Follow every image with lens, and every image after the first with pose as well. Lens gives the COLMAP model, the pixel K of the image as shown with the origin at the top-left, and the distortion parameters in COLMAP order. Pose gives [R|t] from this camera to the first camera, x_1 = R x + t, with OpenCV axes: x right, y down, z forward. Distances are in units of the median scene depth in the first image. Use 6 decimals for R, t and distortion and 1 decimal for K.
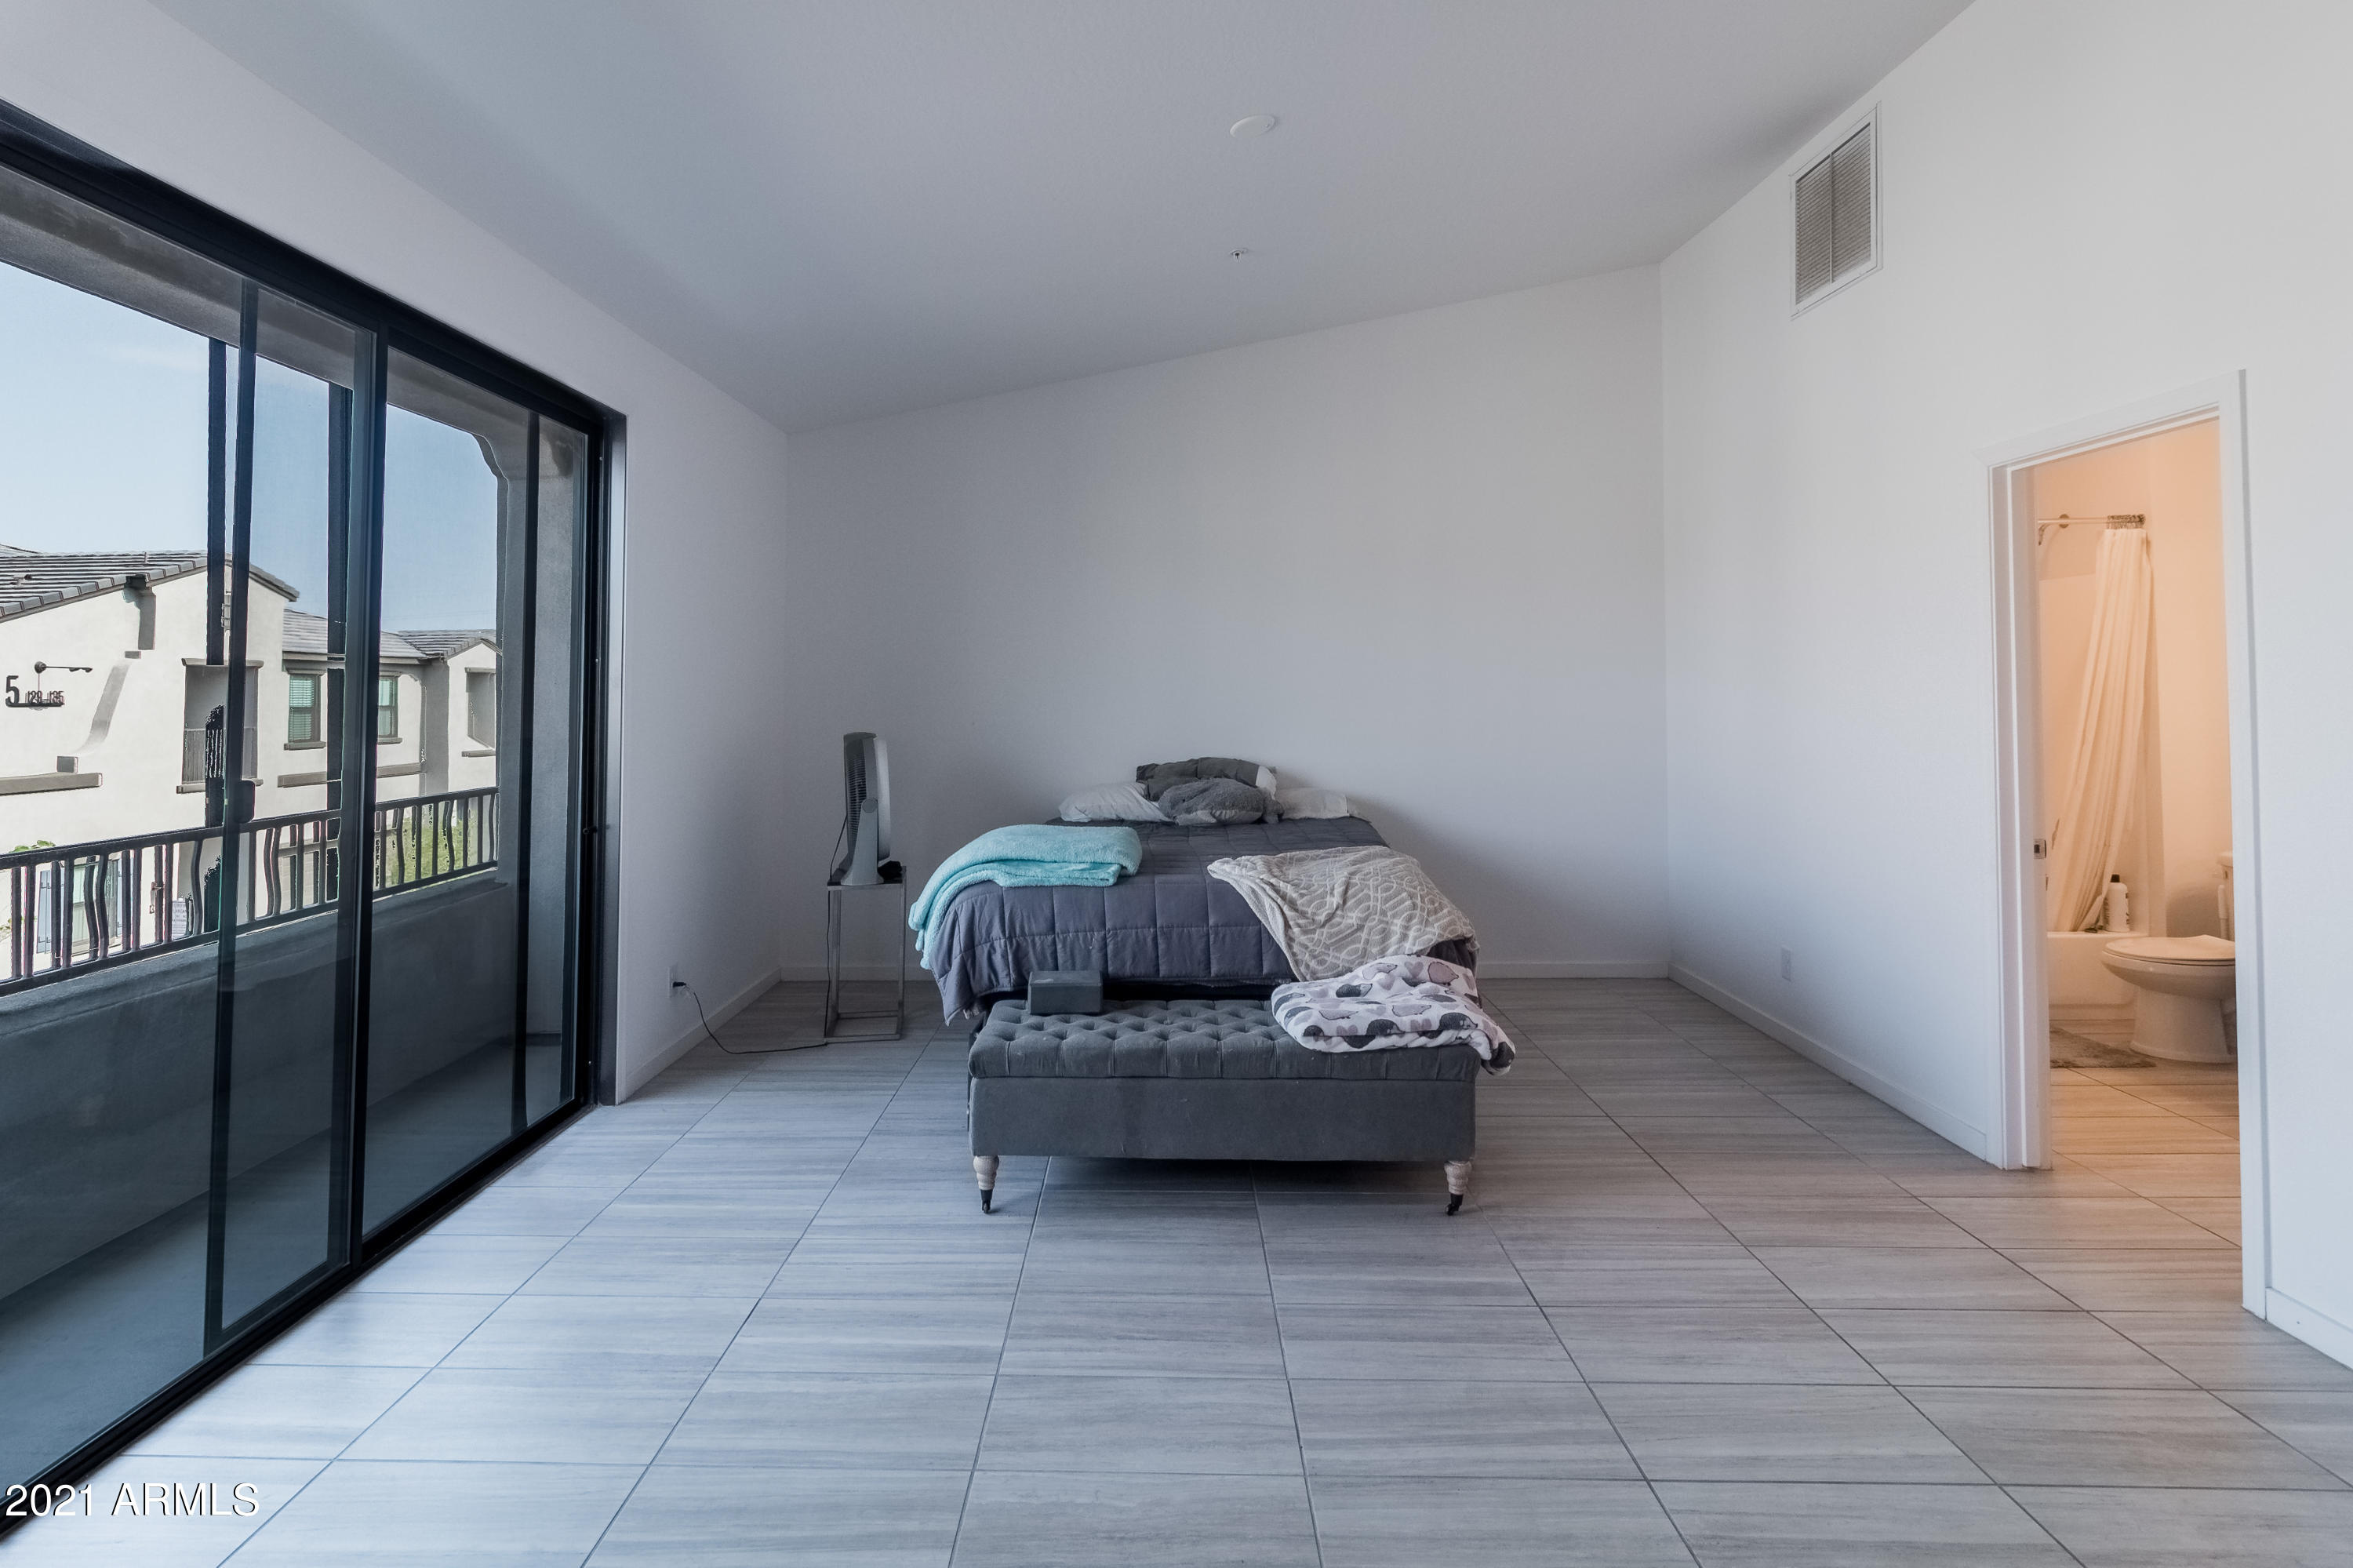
lens RADIAL K [[1165.6, 0, 1128.6], [0, 1165.6, 641.2], [0, 0, 1]] dist [-0.000274, -0.000746]
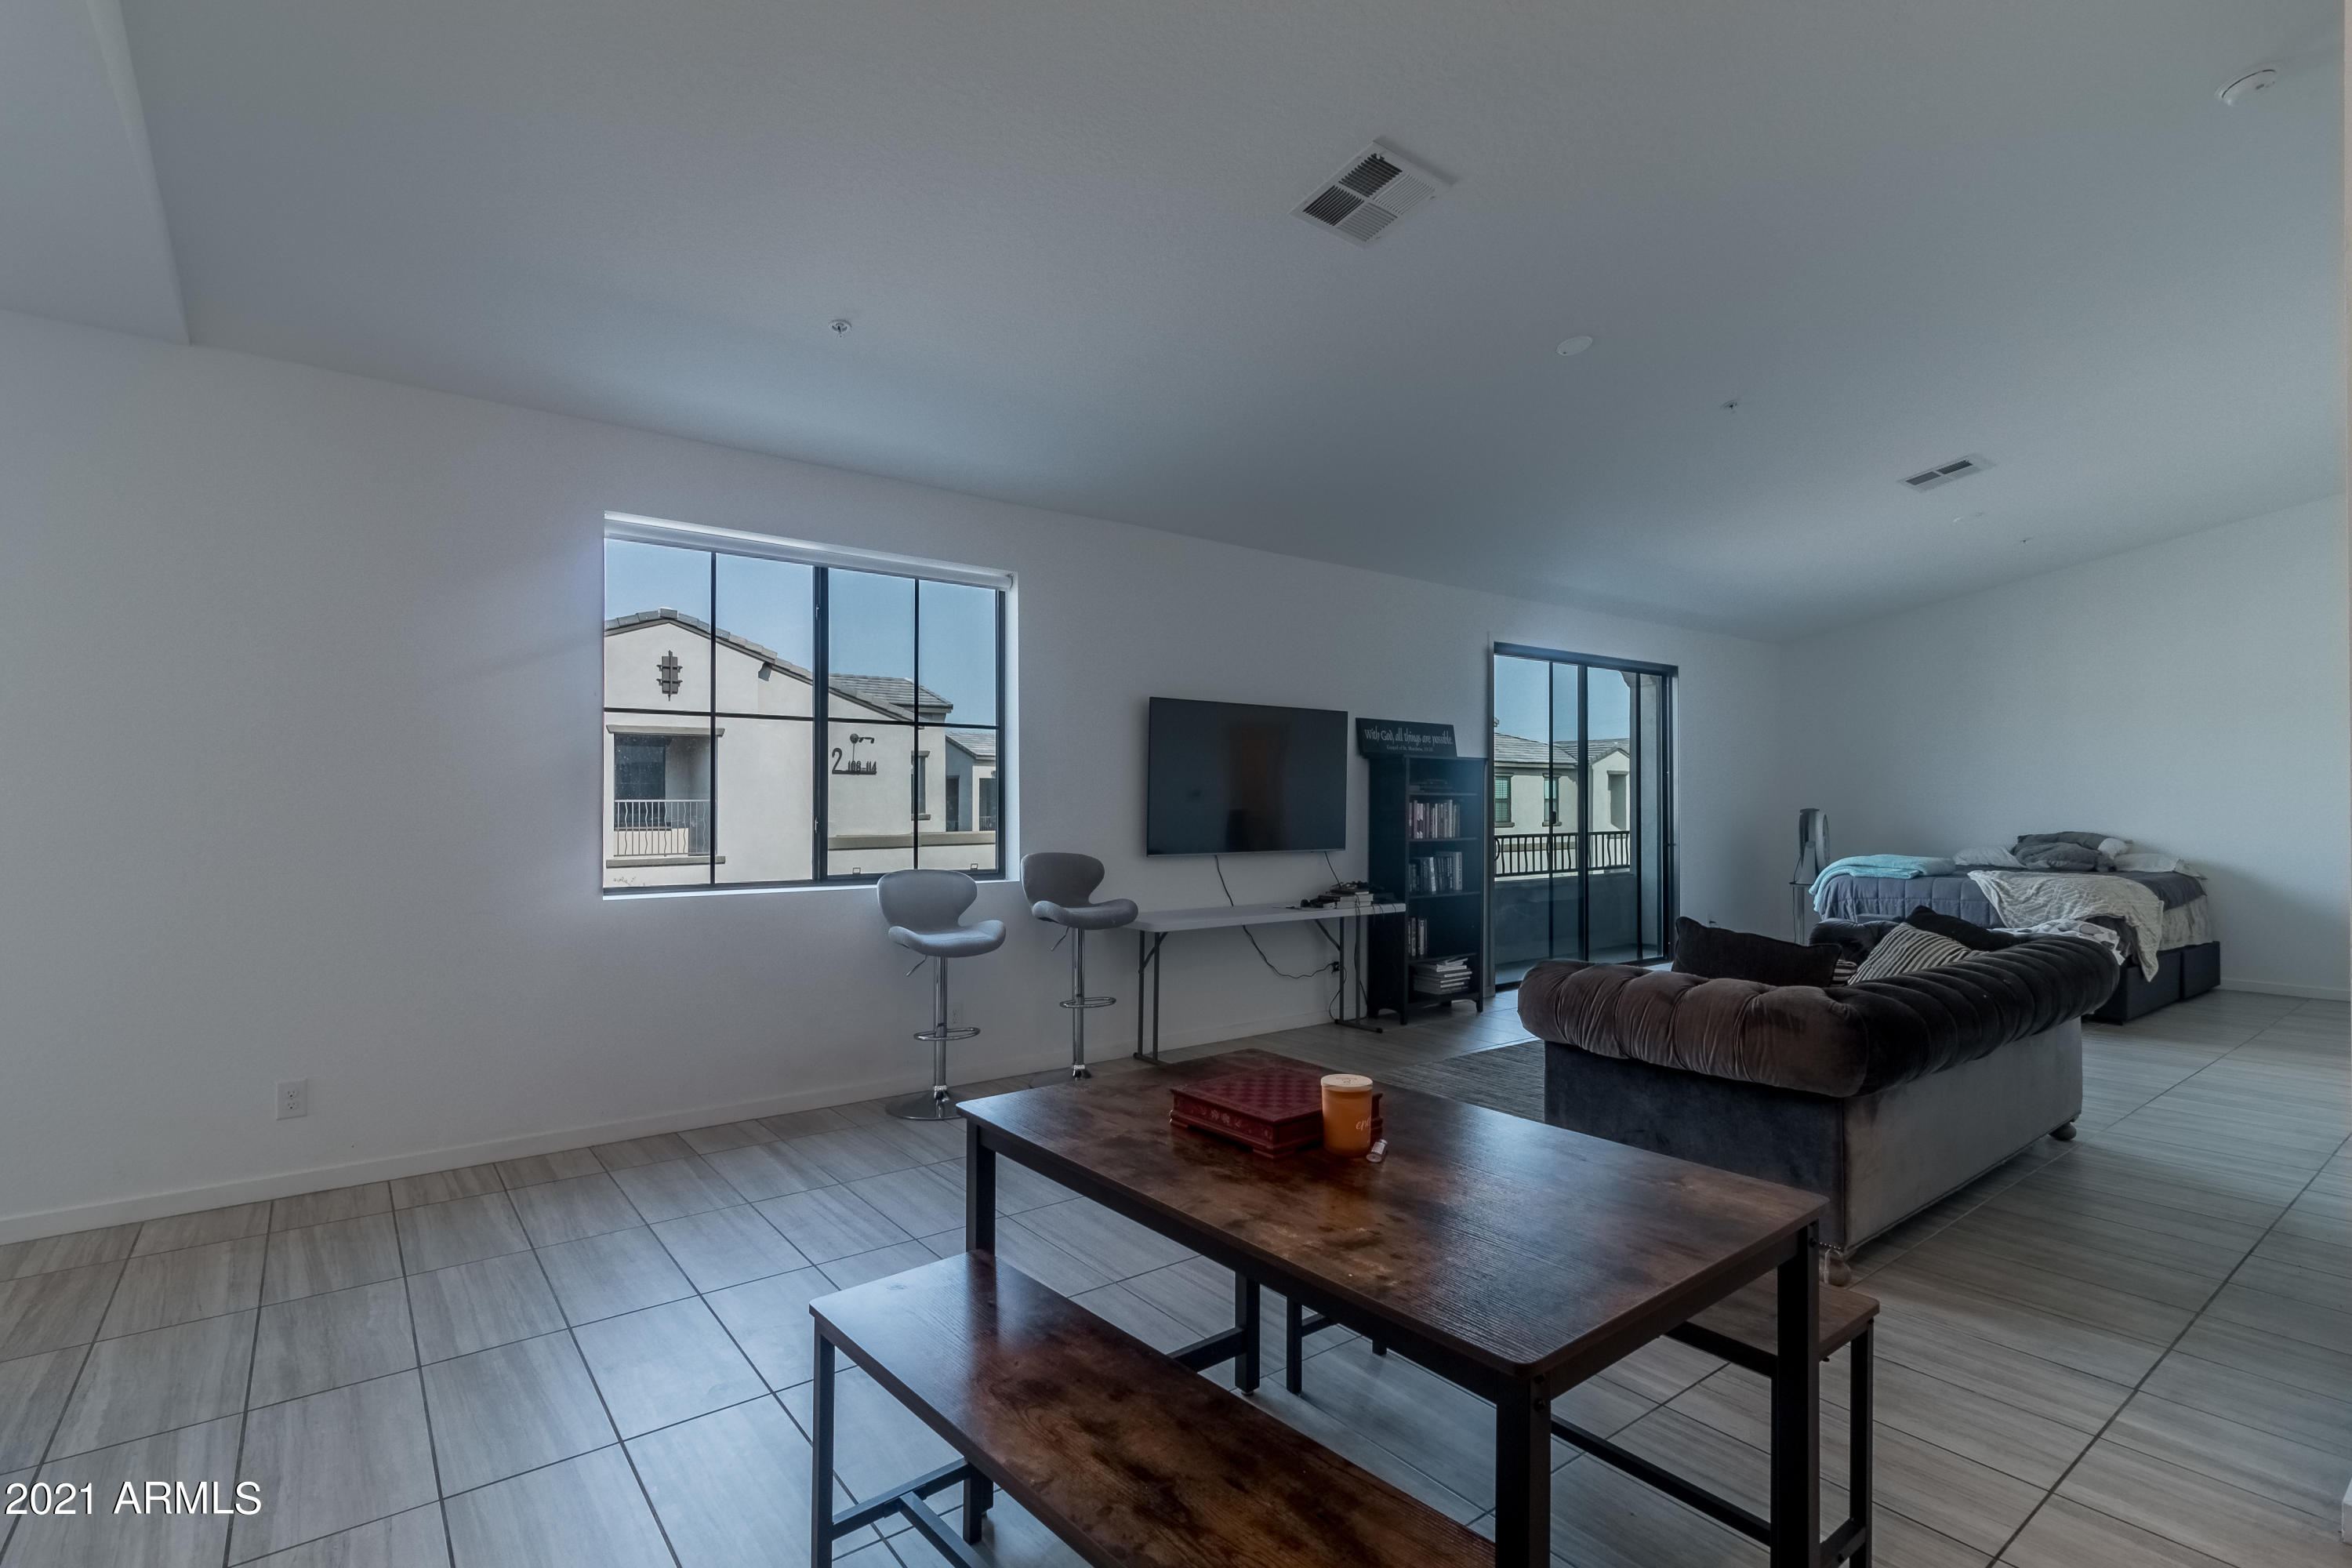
lens RADIAL K [[1165.1, 0, 1161.1], [0, 1165.1, 779.0], [0, 0, 1]] dist [-0.000274, -0.000746]
pose [[0.647950, -0.002554, -0.761679, 0.705759], [0.027785, 0.999408, 0.020286, -0.050047], [0.761176, -0.034307, 0.647637, -1.372752]]
